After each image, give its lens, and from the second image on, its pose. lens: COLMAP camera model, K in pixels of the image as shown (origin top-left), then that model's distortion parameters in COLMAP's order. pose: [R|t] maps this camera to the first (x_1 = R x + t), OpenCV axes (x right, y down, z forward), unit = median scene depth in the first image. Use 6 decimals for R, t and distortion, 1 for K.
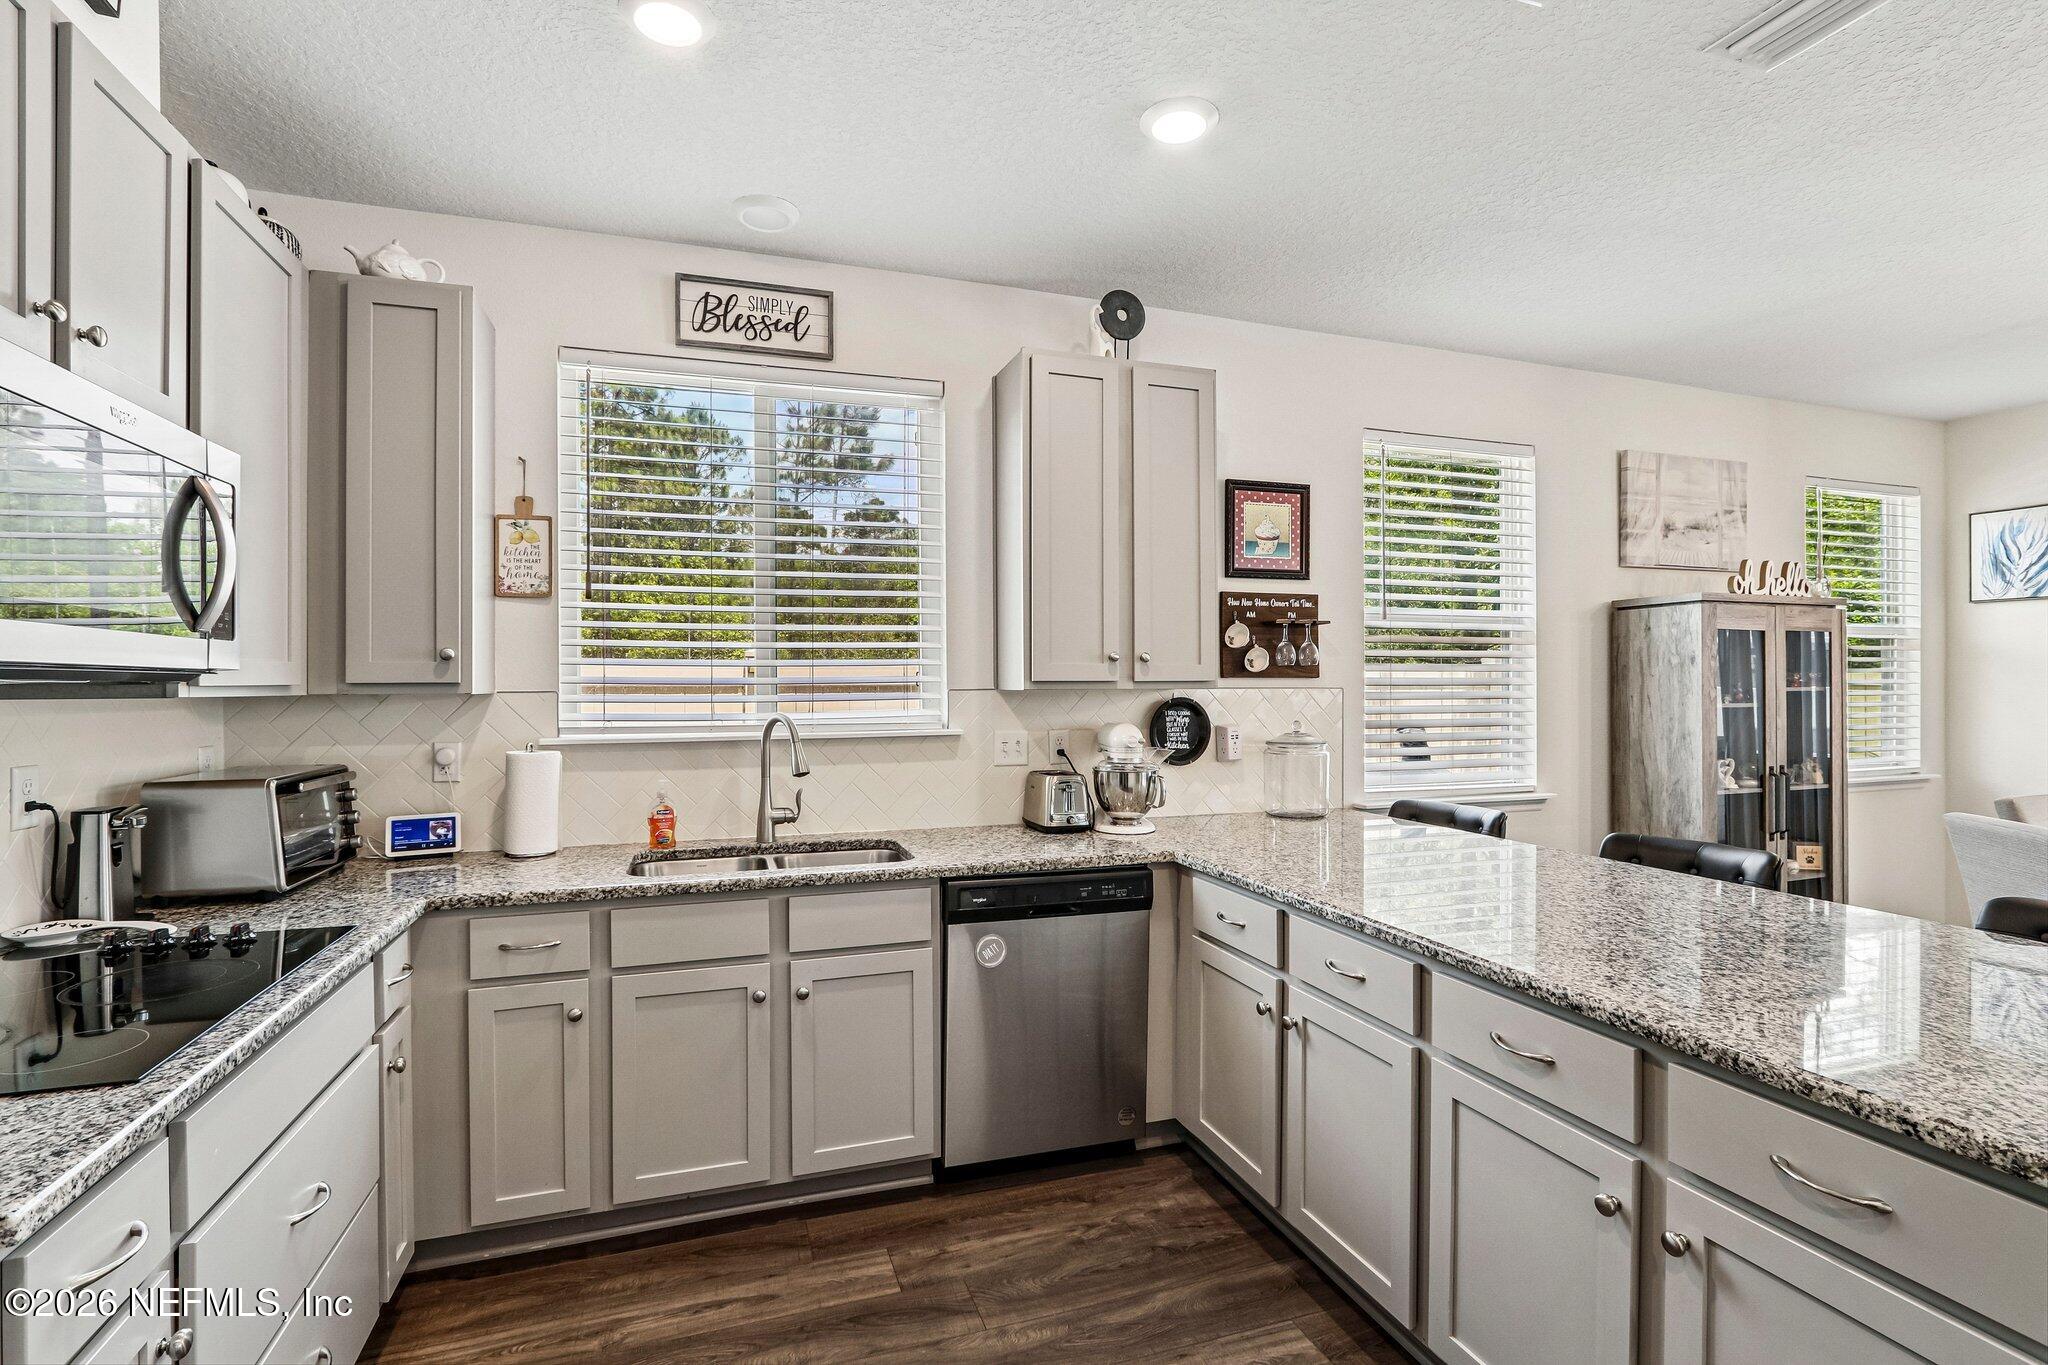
lens RADIAL K [[943.8, 0, 1010.8], [0, 943.8, 684.9], [0, 0, 1]] dist [-0.014331, 0.001548]
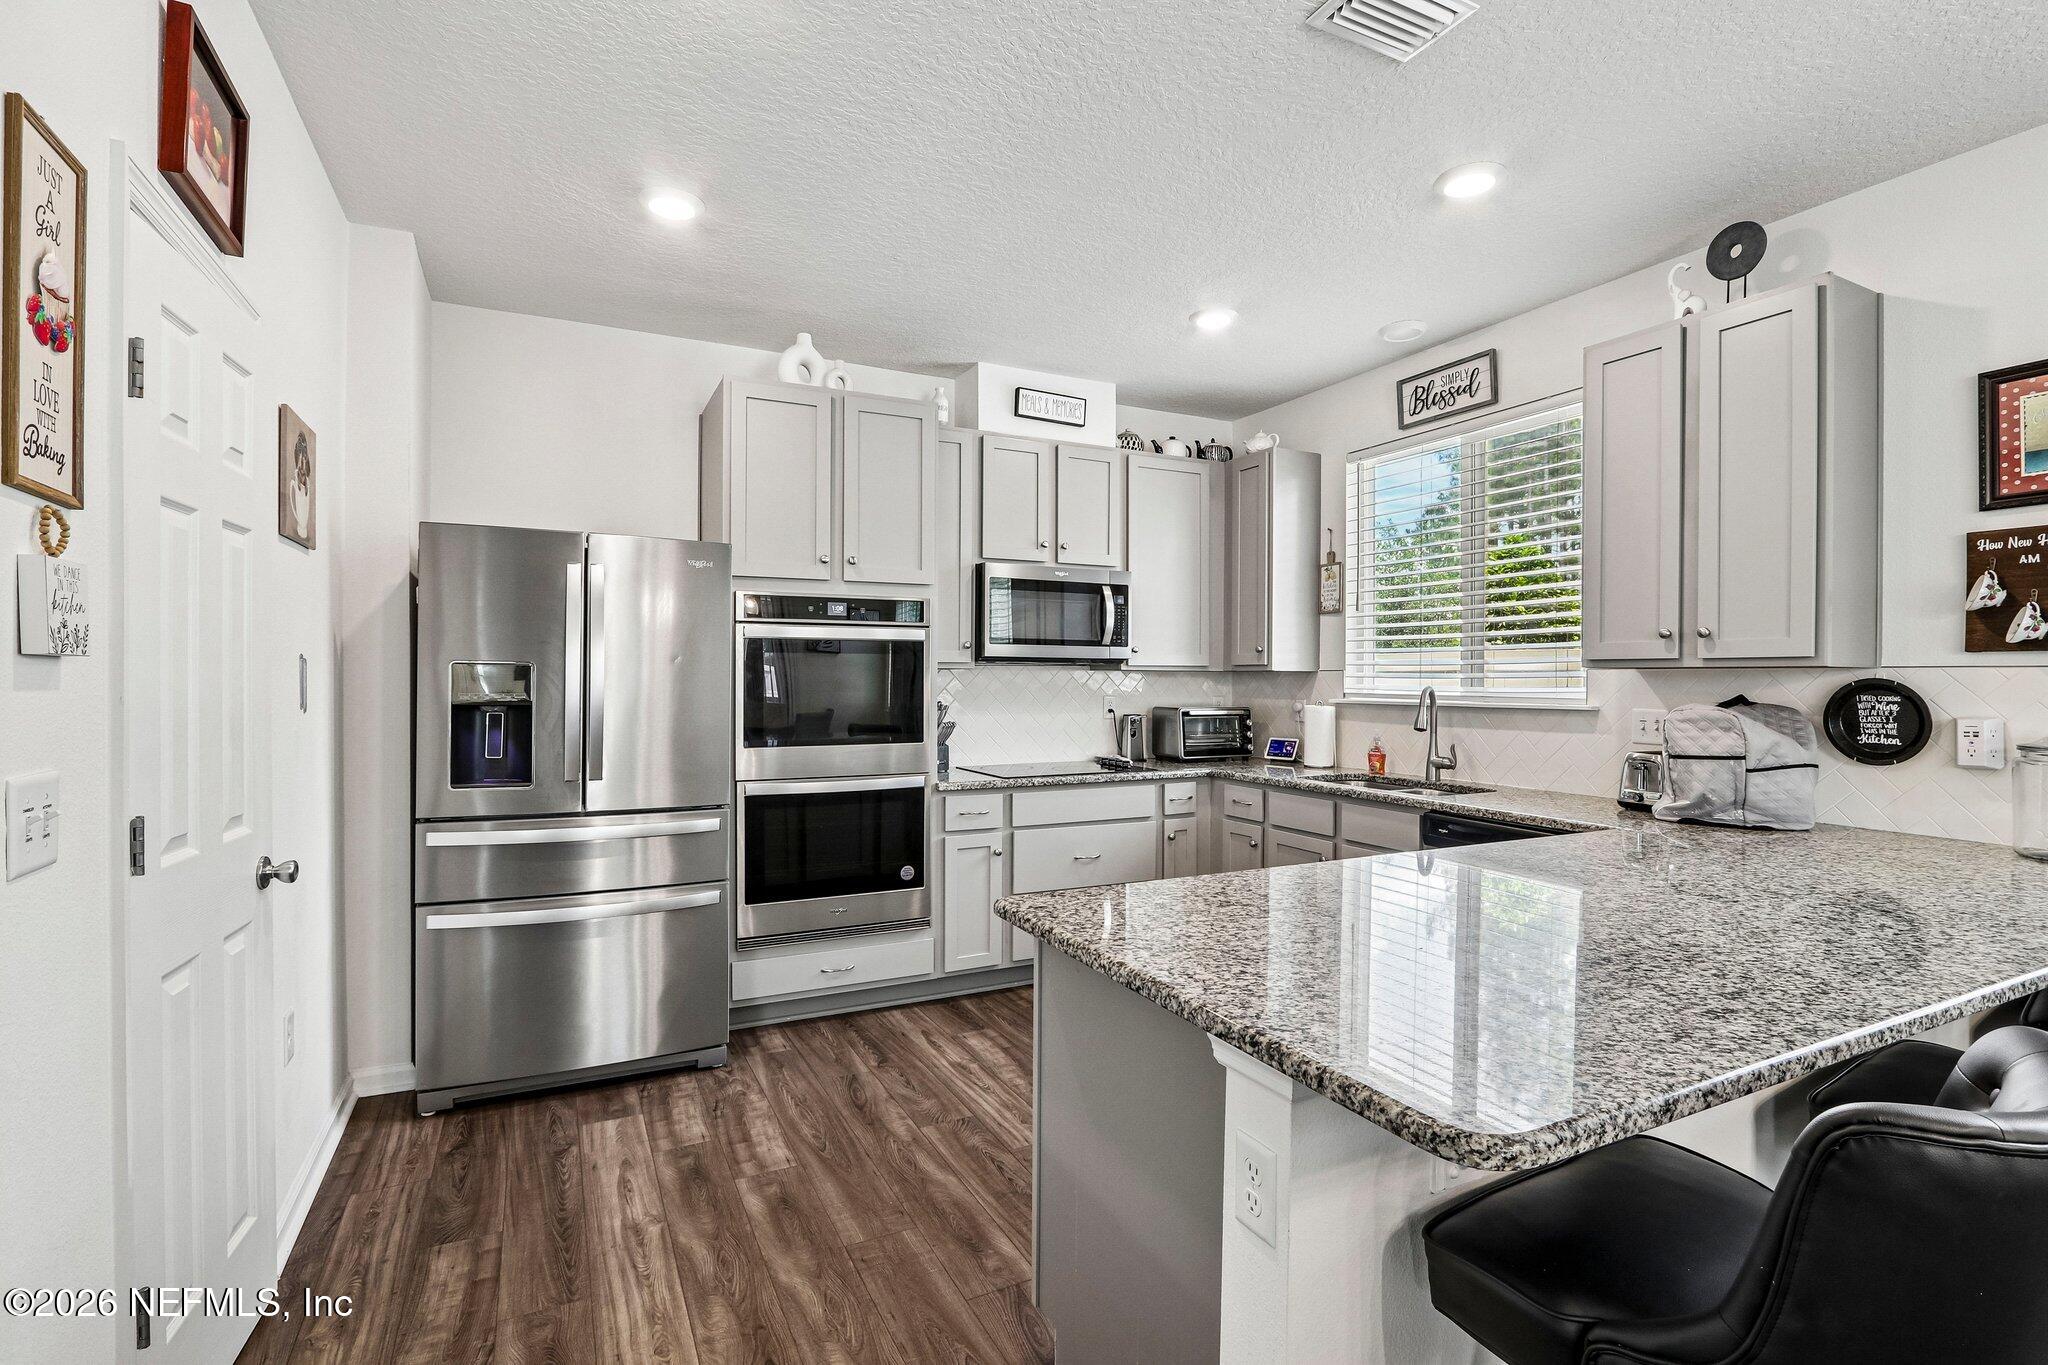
lens RADIAL K [[943.8, 0, 1017.7], [0, 943.8, 684.2], [0, 0, 1]] dist [-0.014331, 0.001548]
pose [[0.140695, 0.011136, -0.989990, 0.949497], [-0.006747, 0.999924, 0.010289, 0.016699], [0.990030, 0.005232, 0.140760, 0.205826]]
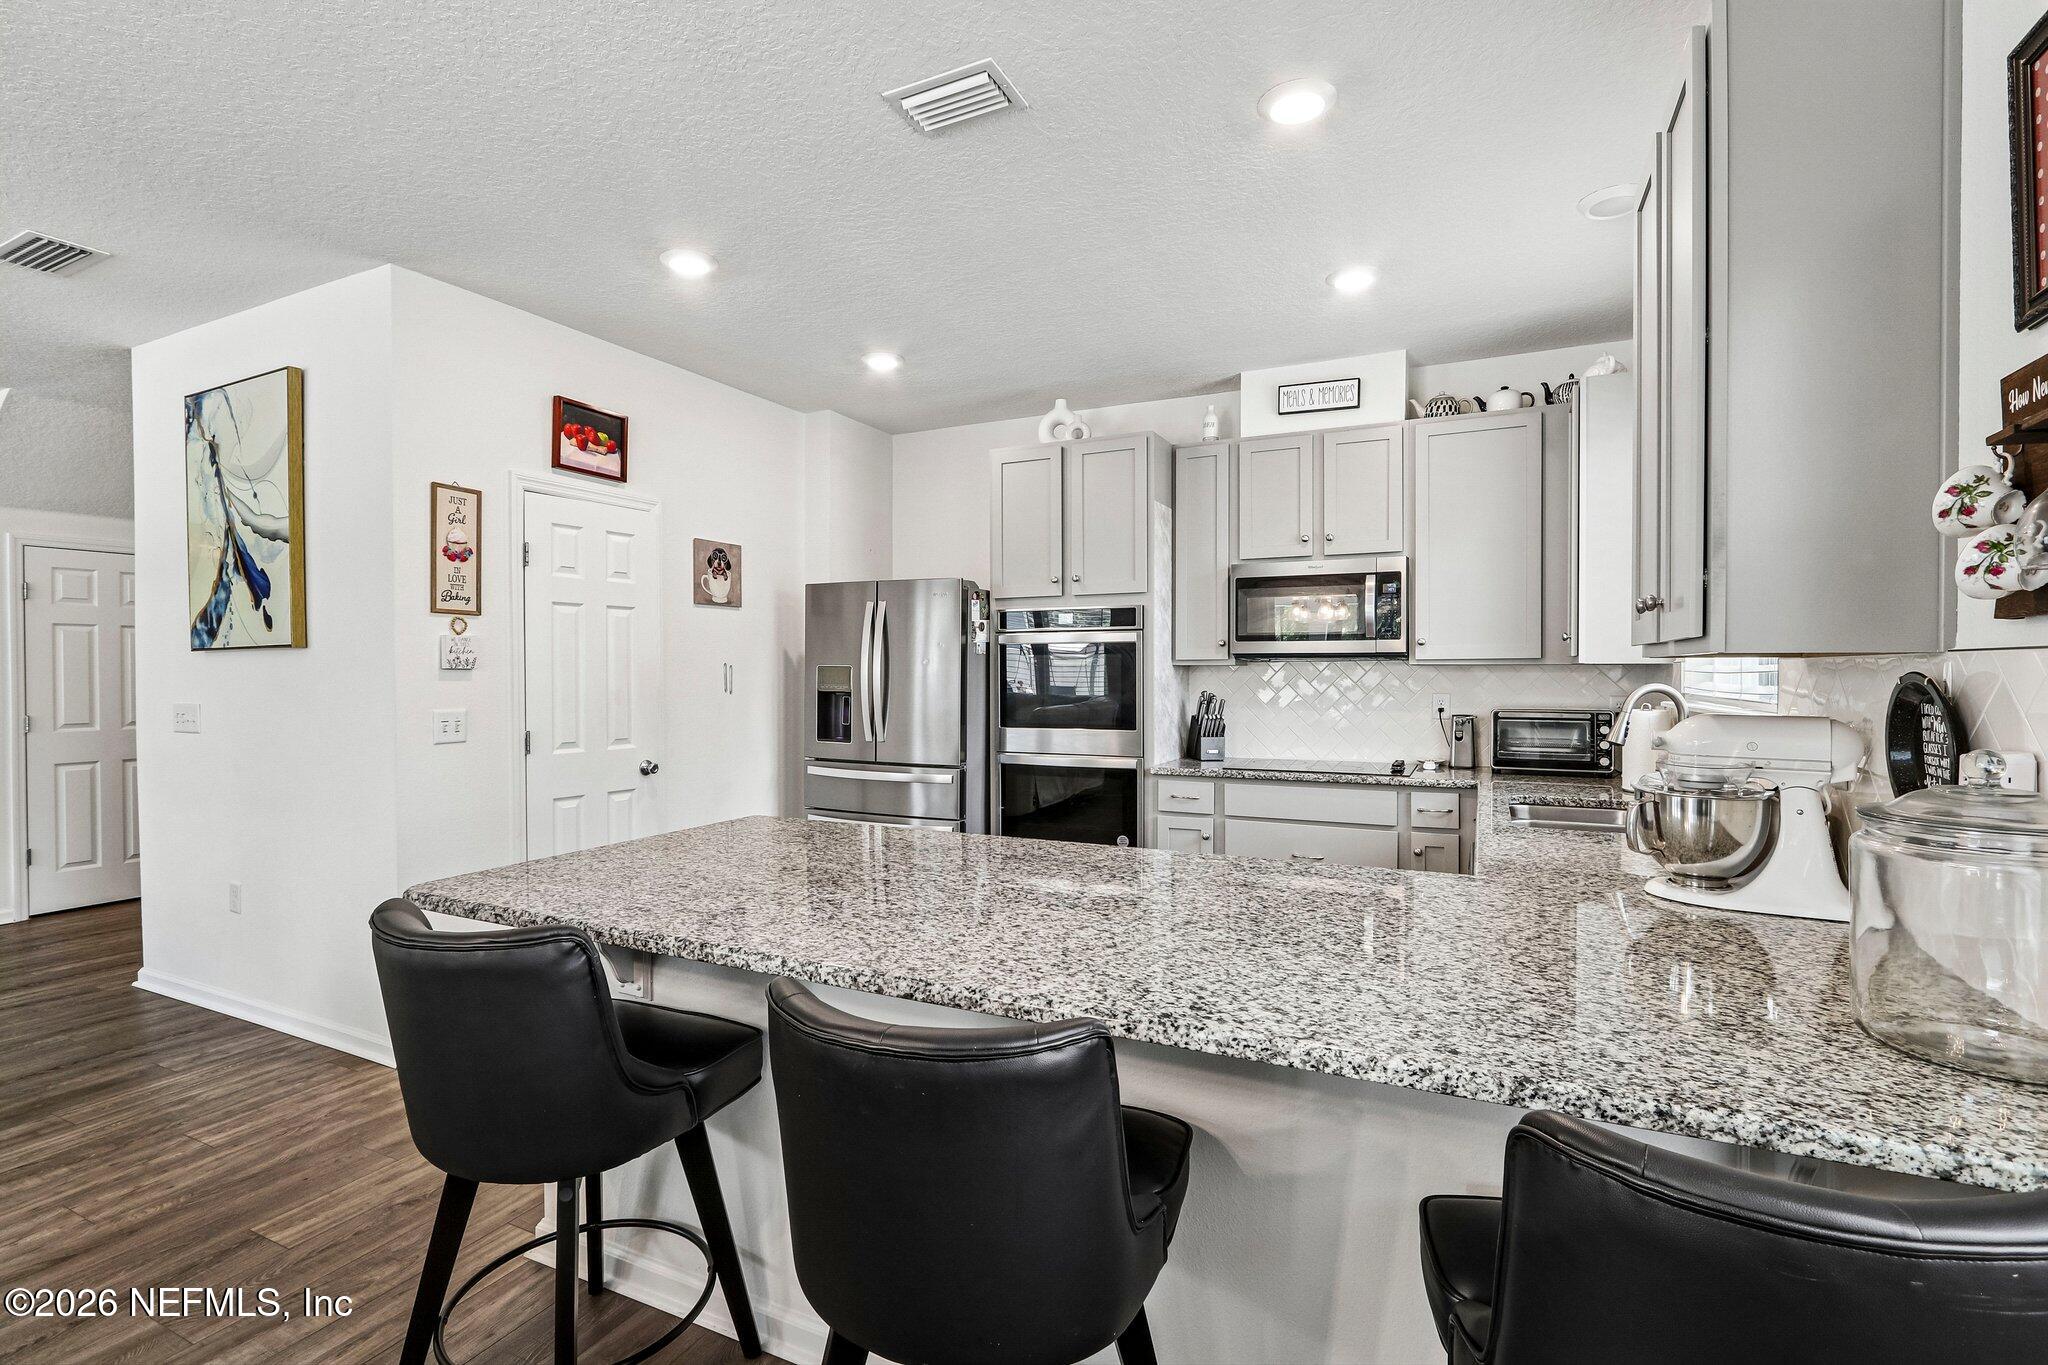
lens RADIAL K [[943.8, 0, 1033.7], [0, 943.8, 682.0], [0, 0, 1]] dist [-0.014331, 0.001548]
pose [[-0.691979, 0.014420, -0.721774, 0.840369], [0.002405, 0.999841, 0.017669, 0.008479], [0.721914, 0.010491, -0.691904, 1.126869]]
